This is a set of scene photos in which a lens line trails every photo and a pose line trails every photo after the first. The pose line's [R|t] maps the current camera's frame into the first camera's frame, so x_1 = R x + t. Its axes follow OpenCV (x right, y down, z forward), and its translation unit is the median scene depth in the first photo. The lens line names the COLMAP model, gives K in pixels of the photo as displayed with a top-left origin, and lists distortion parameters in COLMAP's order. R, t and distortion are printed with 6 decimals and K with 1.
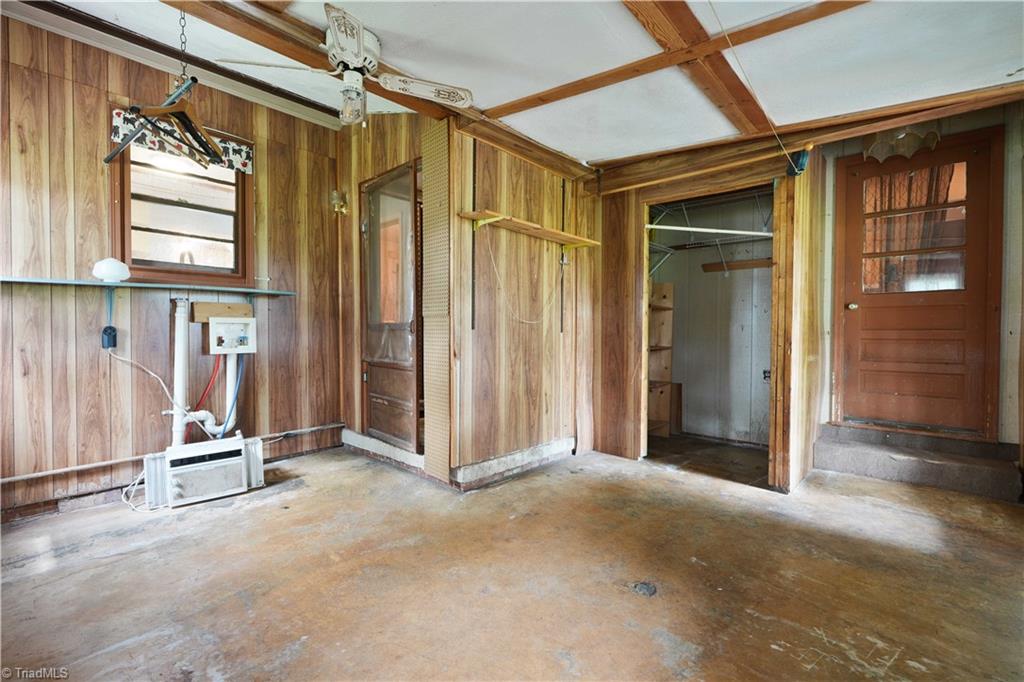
lens RADIAL K [[457.2, 0, 518.6], [0, 457.2, 340.6], [0, 0, 1]] dist [0.000350, 0.000051]
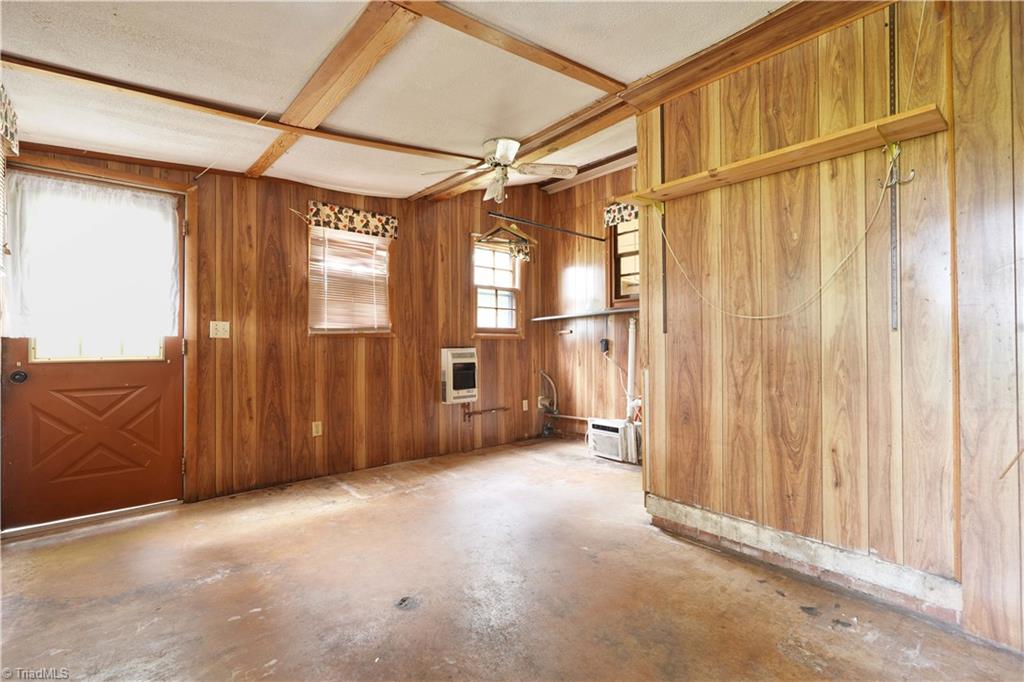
lens RADIAL K [[463.3, 0, 515.6], [0, 463.3, 340.6], [0, 0, 1]] dist [0.000542, 0.000133]
pose [[-0.130219, -0.018570, -0.991311, 0.728797], [-0.015936, 0.999735, -0.016635, 0.006921], [0.991357, 0.013632, -0.130481, 0.807102]]
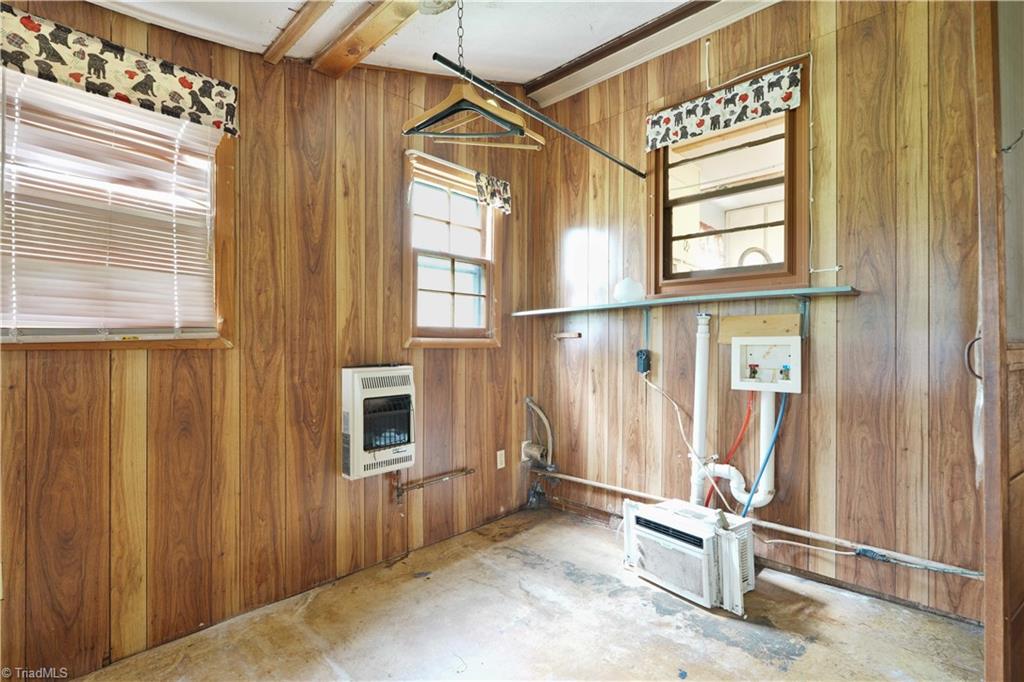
lens RADIAL K [[463.3, 0, 515.6], [0, 463.3, 340.6], [0, 0, 1]] dist [0.000542, 0.000133]
pose [[-0.042074, -0.009982, -0.999065, 0.064761], [-0.023184, 0.999691, -0.009012, -0.031494], [0.998845, 0.022783, -0.042292, 0.696690]]
